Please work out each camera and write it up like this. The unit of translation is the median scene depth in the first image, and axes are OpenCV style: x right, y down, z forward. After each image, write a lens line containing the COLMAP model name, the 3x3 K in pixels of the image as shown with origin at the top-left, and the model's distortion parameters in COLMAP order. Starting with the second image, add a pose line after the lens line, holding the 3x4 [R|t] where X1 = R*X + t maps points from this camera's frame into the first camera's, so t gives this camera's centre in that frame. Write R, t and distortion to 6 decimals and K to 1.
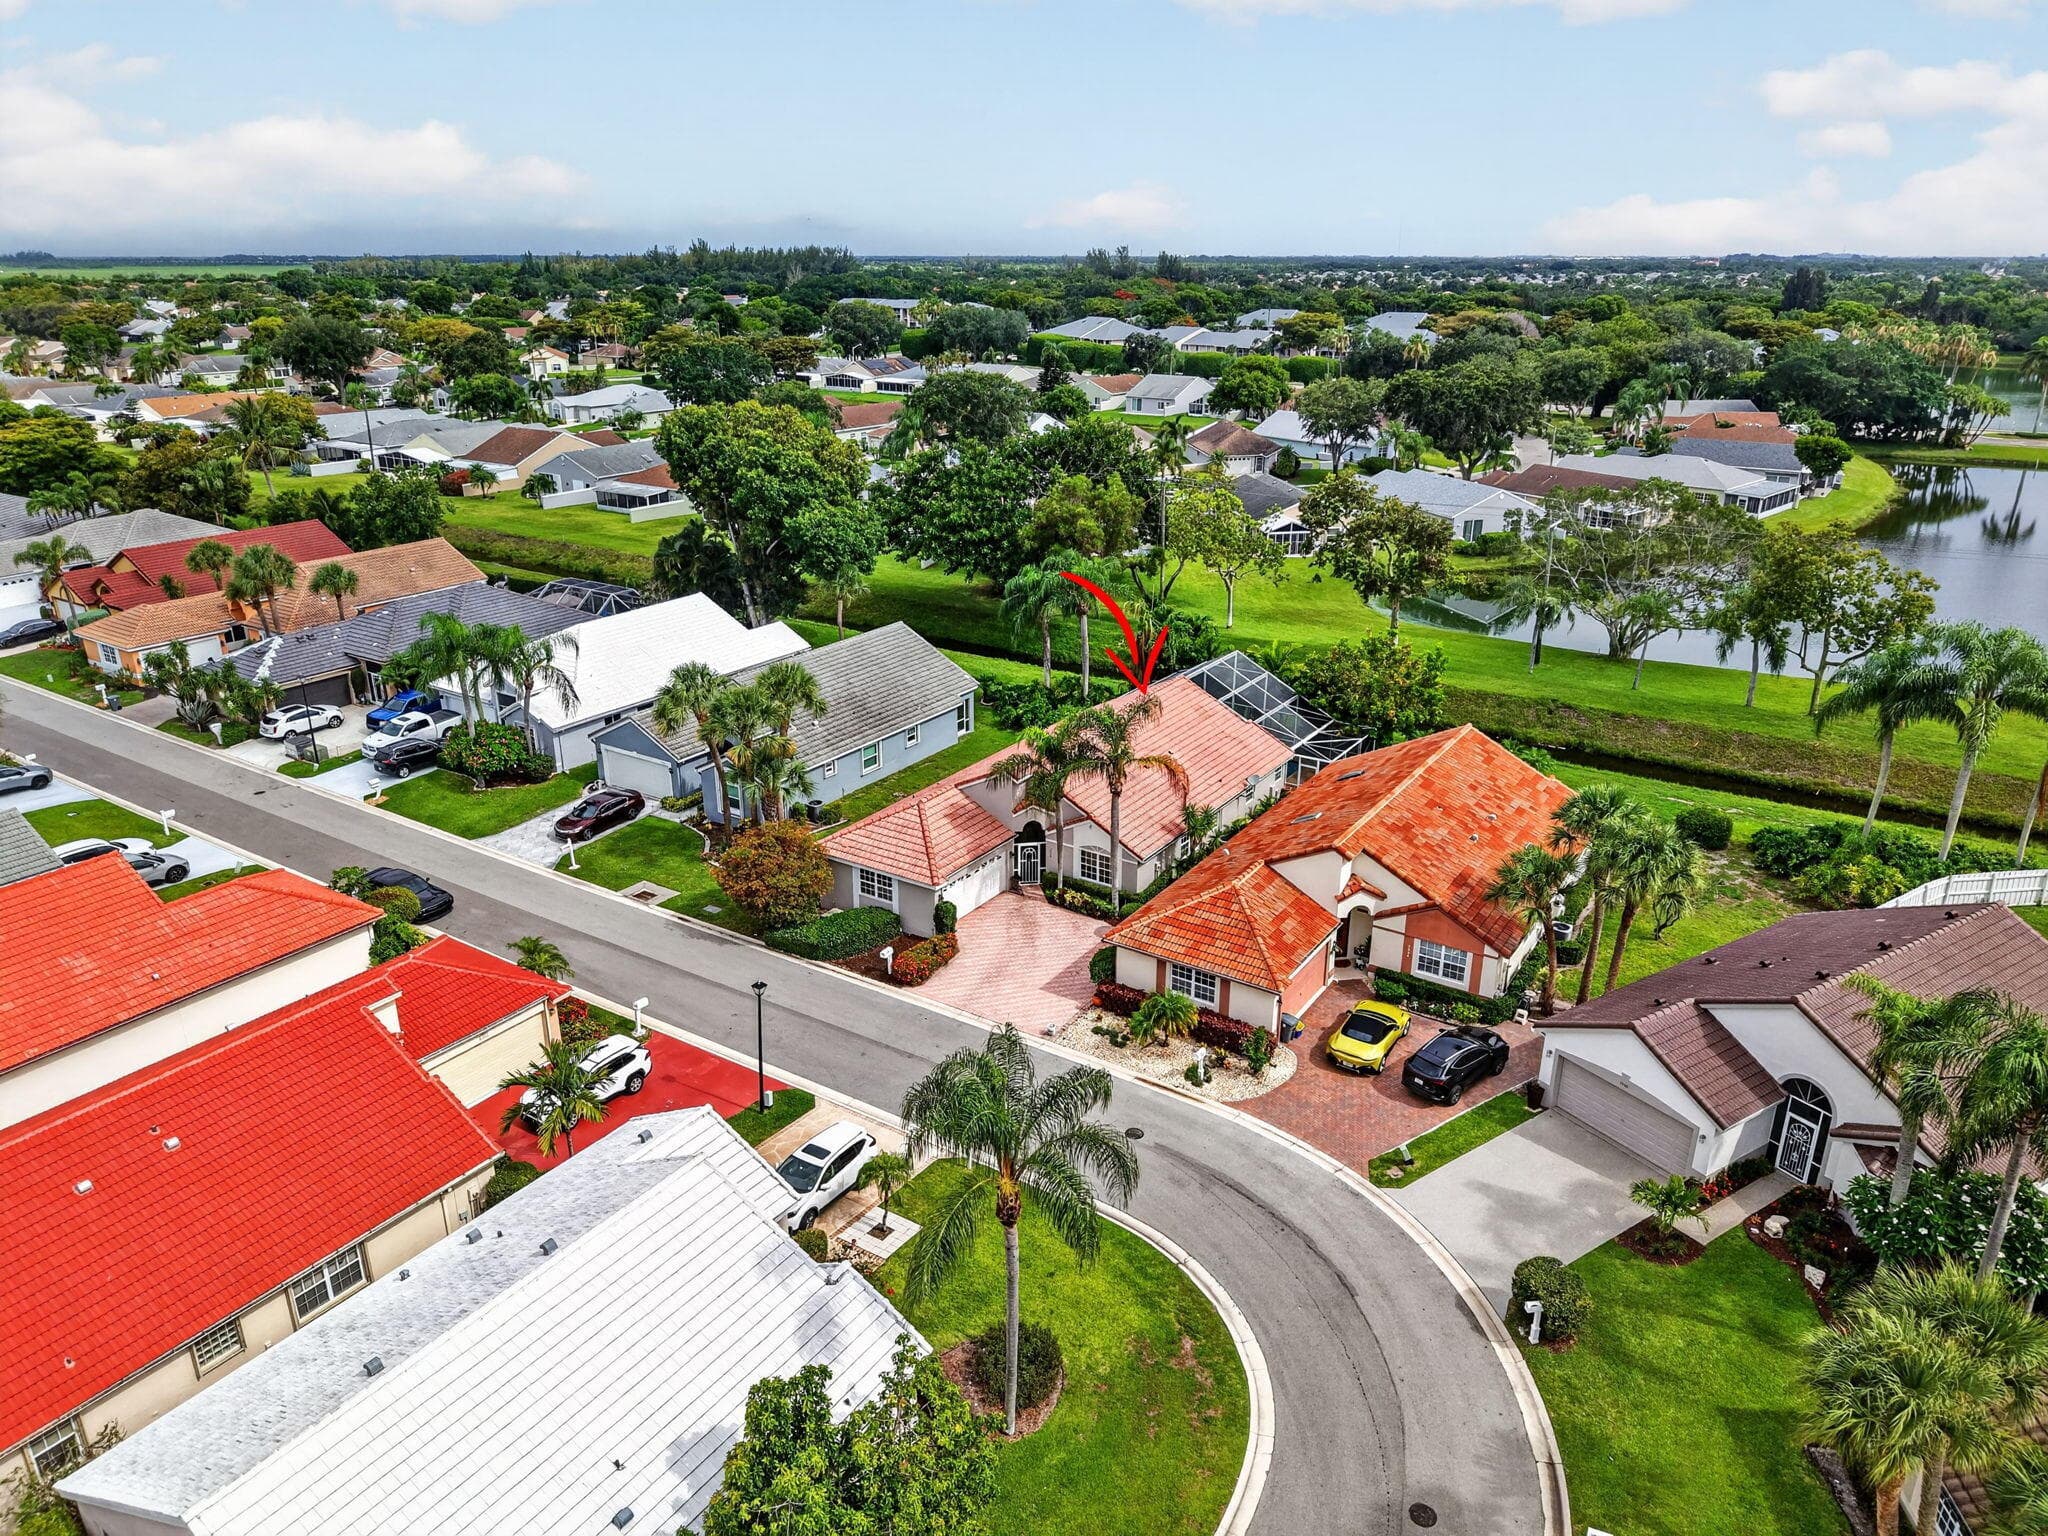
lens RADIAL K [[1365.9, 0, 1024.0], [0, 1365.9, 768.0], [0, 0, 1]] dist [0.005763, -0.000270]
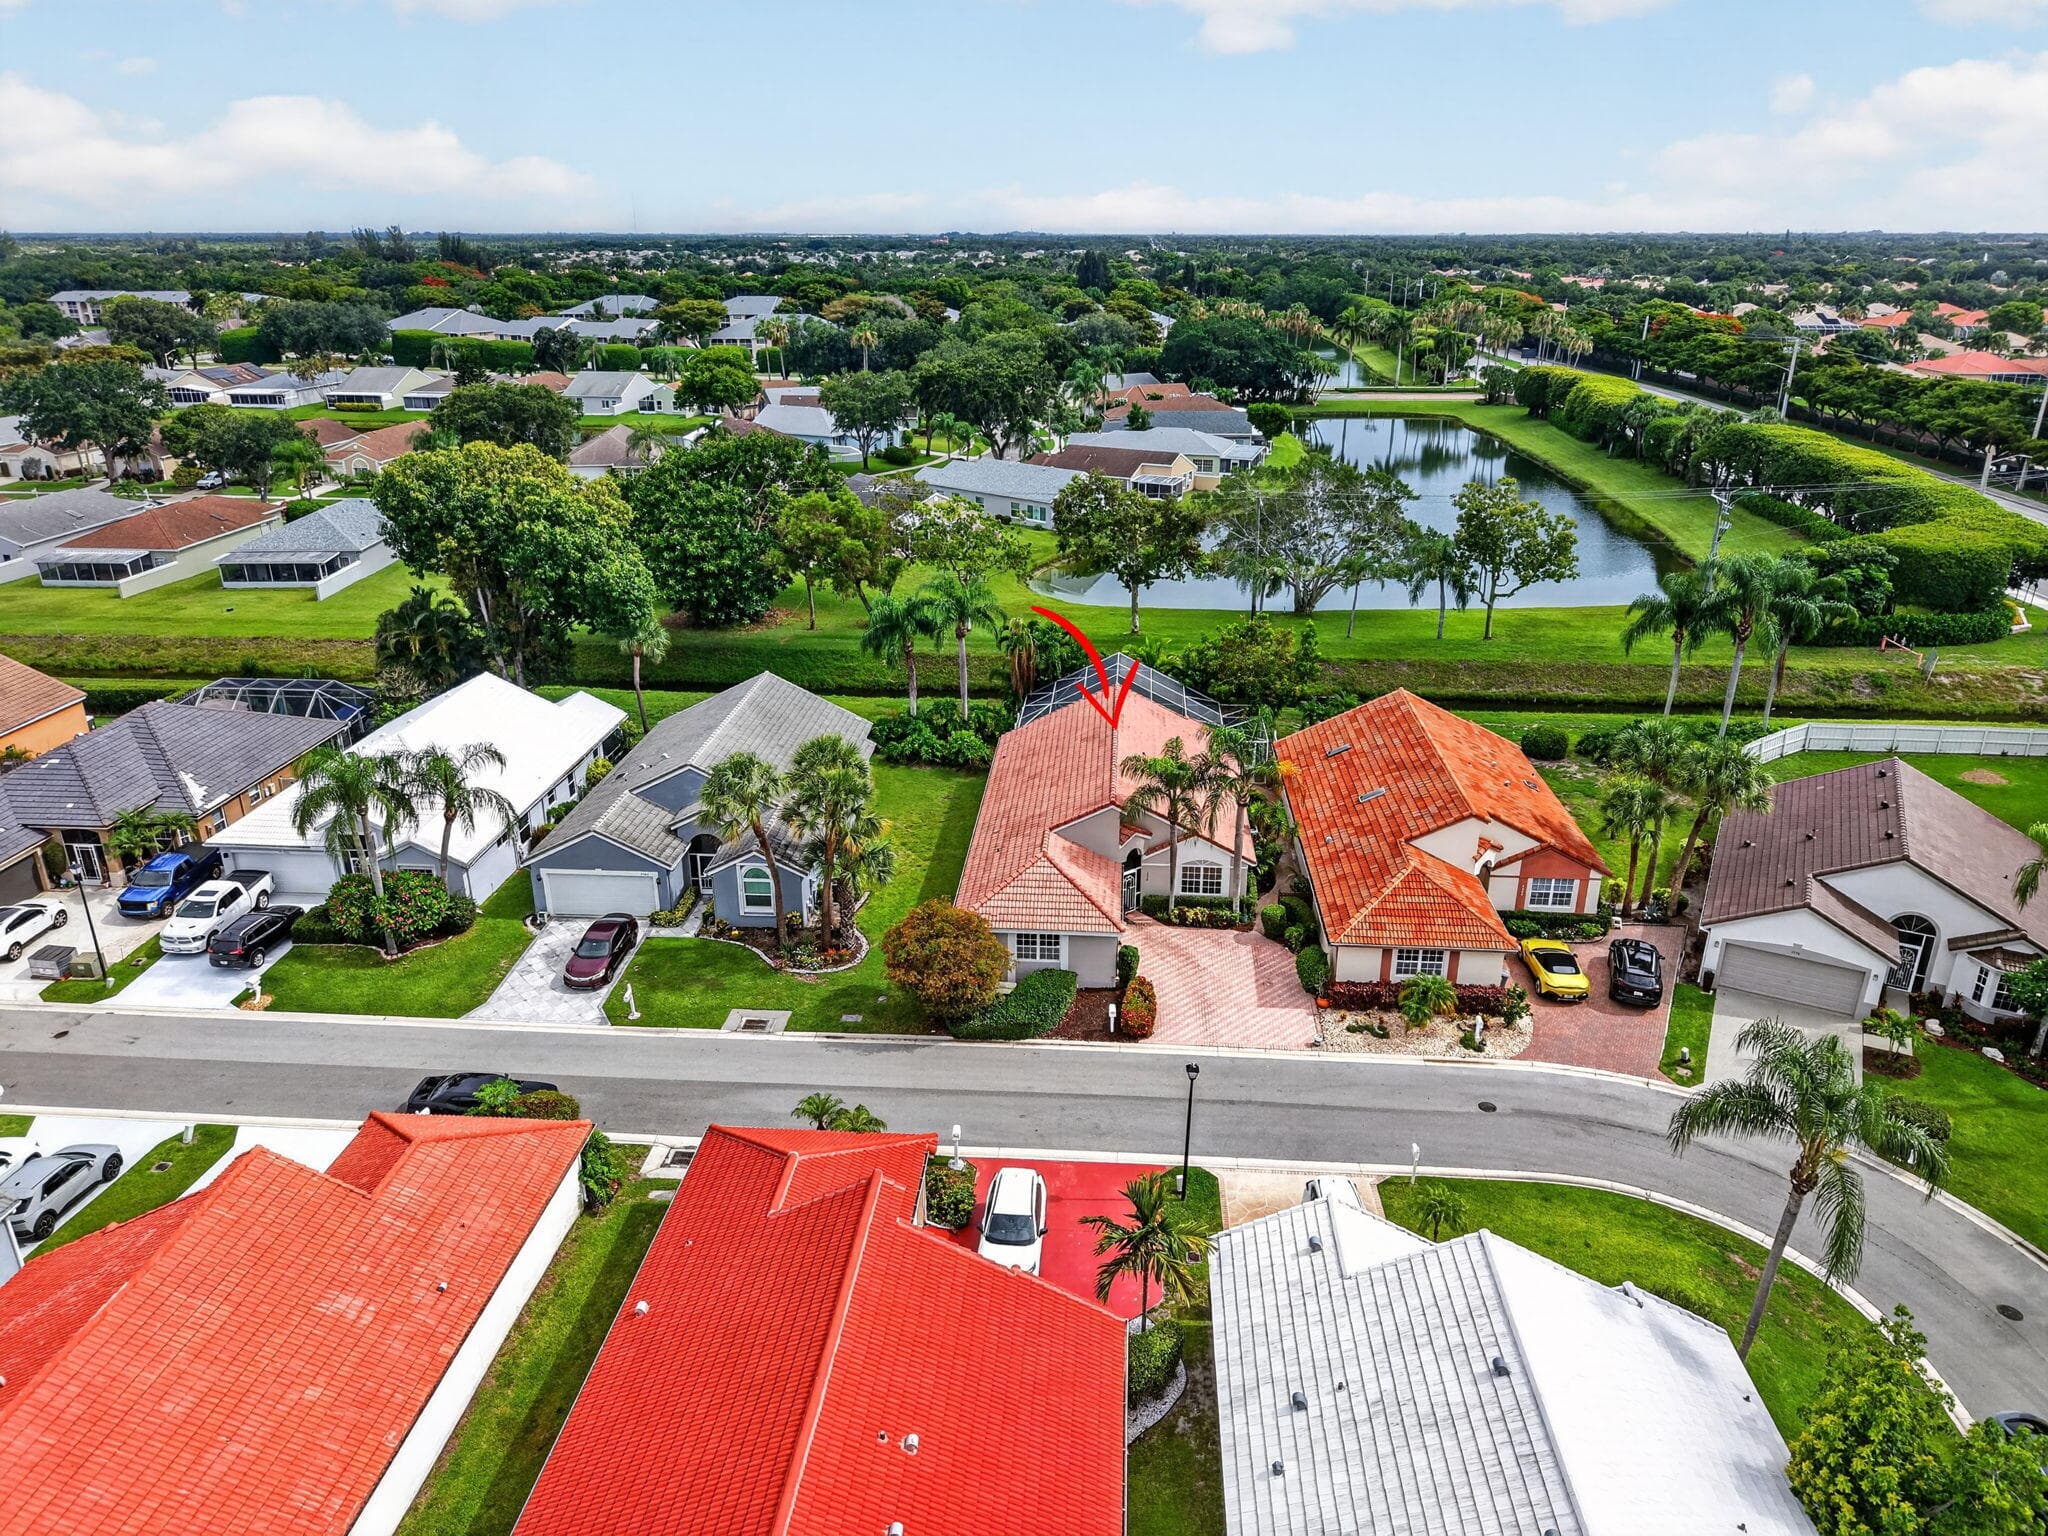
lens RADIAL K [[1366.2, 0, 1024.0], [0, 1366.2, 768.0], [0, 0, 1]] dist [0.009661, -0.003237]
pose [[0.872850, -0.178201, 0.454287, -0.418972], [0.171641, 0.983565, 0.056034, -0.073984], [-0.456806, 0.029065, 0.889092, 0.117804]]
